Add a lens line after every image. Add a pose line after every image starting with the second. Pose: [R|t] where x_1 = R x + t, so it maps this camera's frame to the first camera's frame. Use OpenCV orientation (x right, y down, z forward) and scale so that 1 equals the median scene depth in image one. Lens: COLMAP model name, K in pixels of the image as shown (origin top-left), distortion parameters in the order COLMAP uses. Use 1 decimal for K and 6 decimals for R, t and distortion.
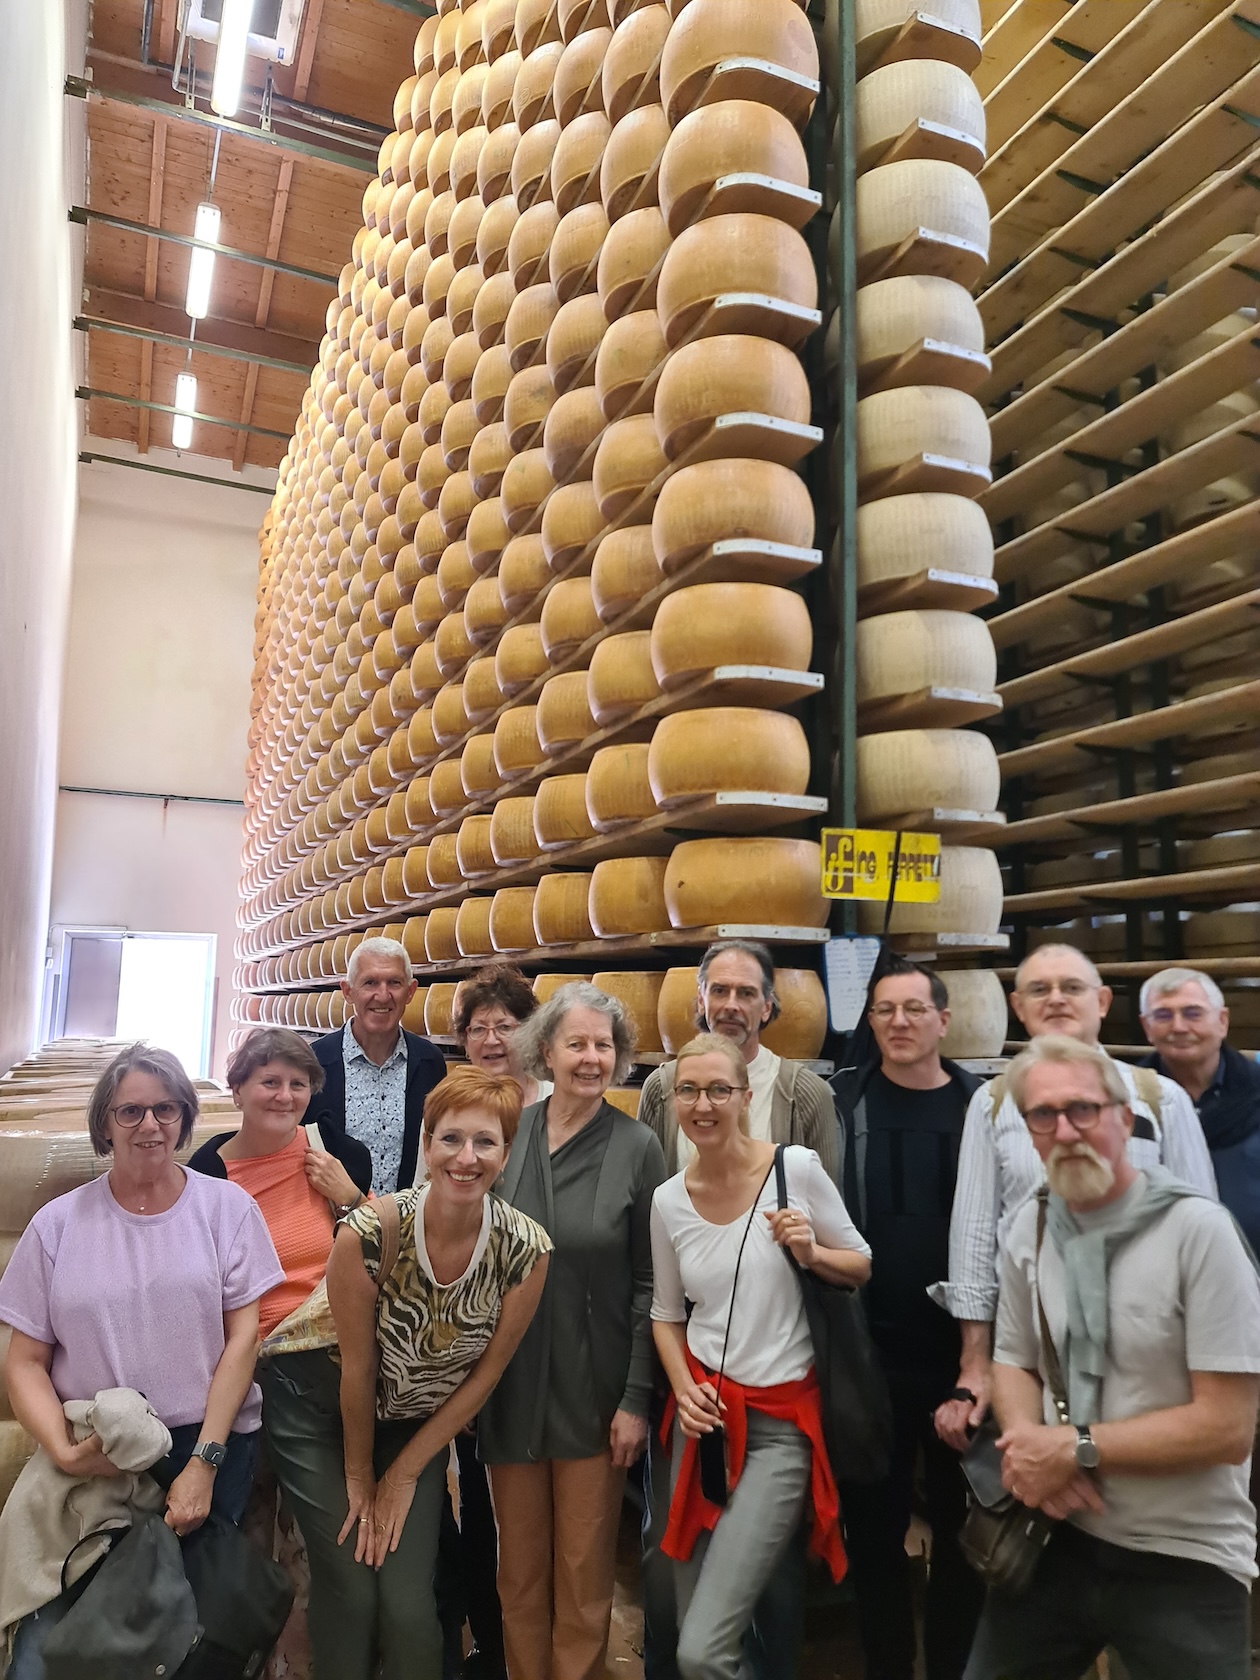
lens RADIAL K [[1204.5, 0, 630.0], [0, 1204.5, 840.0], [0, 0, 1]] dist [0.090930, -0.082352]
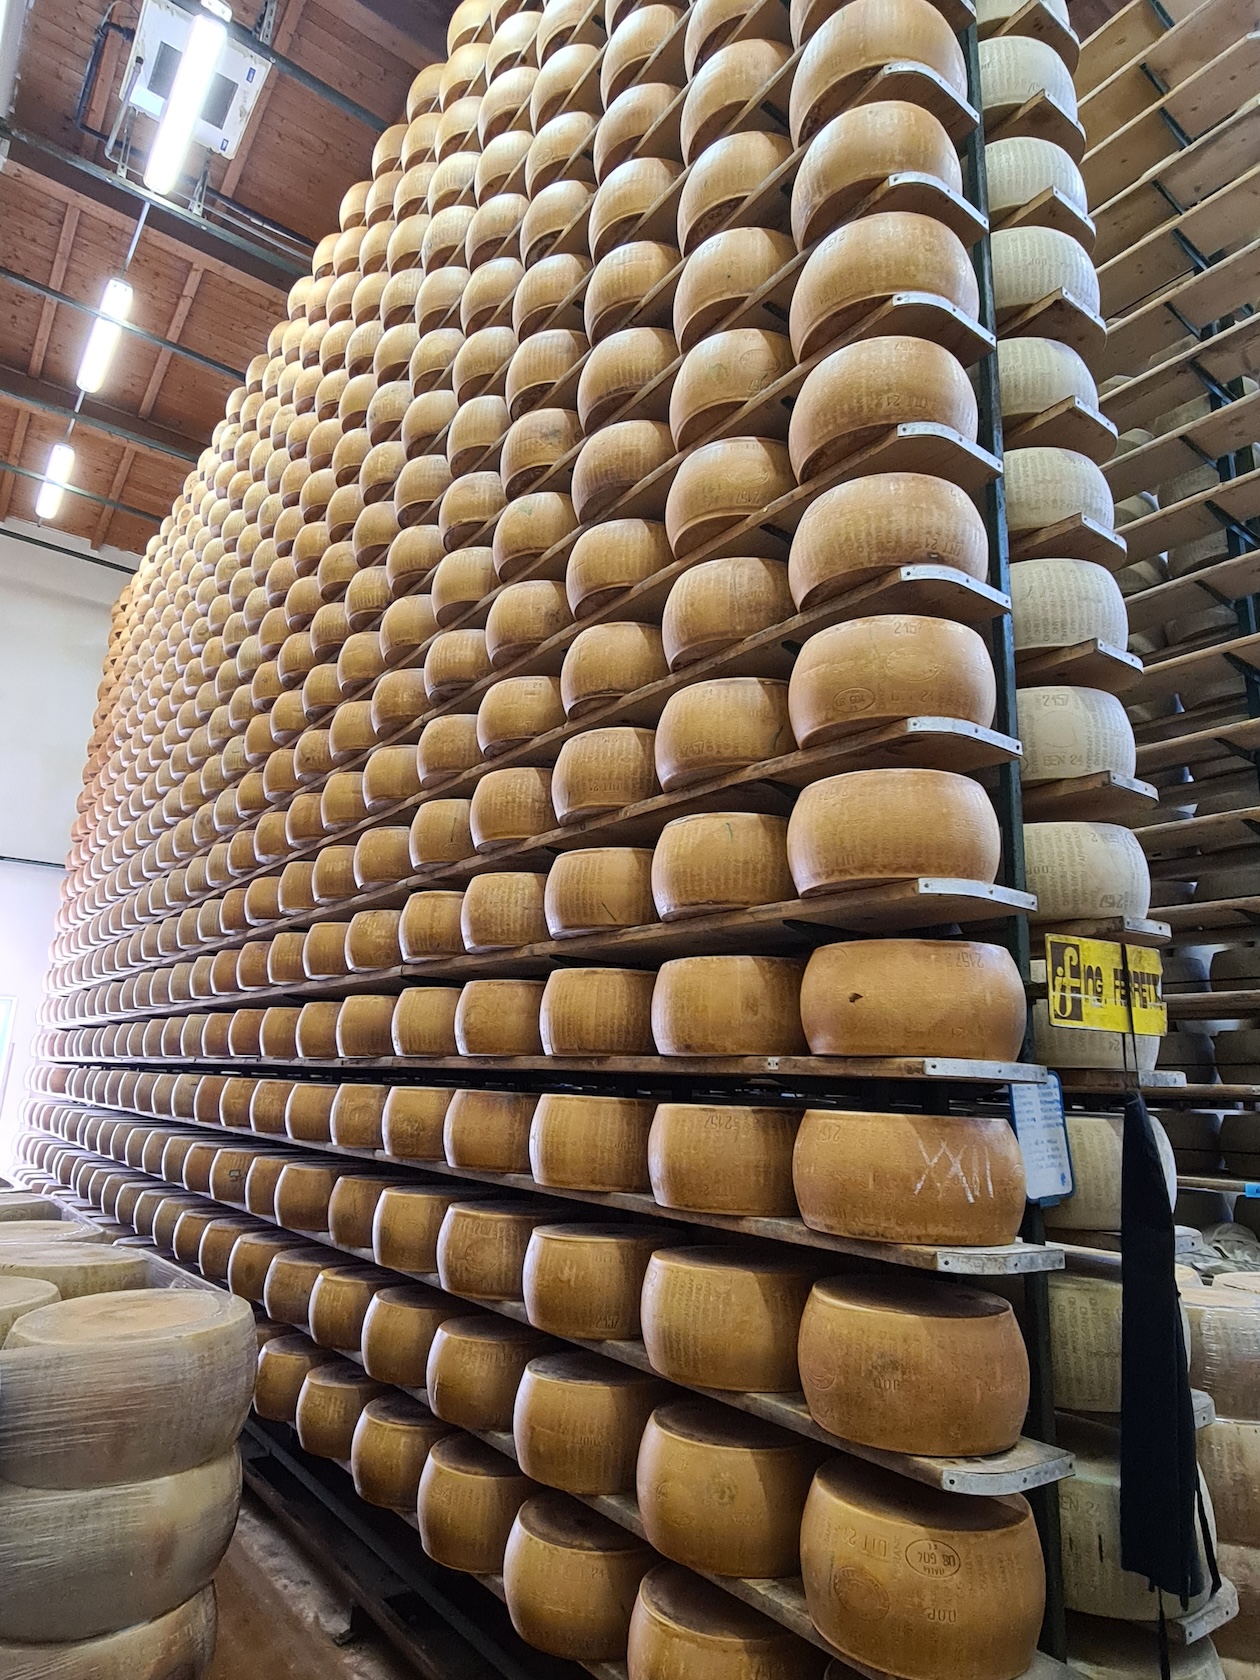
lens RADIAL K [[1000.4, 0, 630.3], [0, 1000.4, 826.0], [0, 0, 1]] dist [-0.001890, -0.000711]
pose [[0.971262, 0.080787, 0.223884, -0.113322], [-0.056839, 0.992146, -0.111430, 0.003879], [-0.231128, 0.095502, 0.968225, 0.199518]]
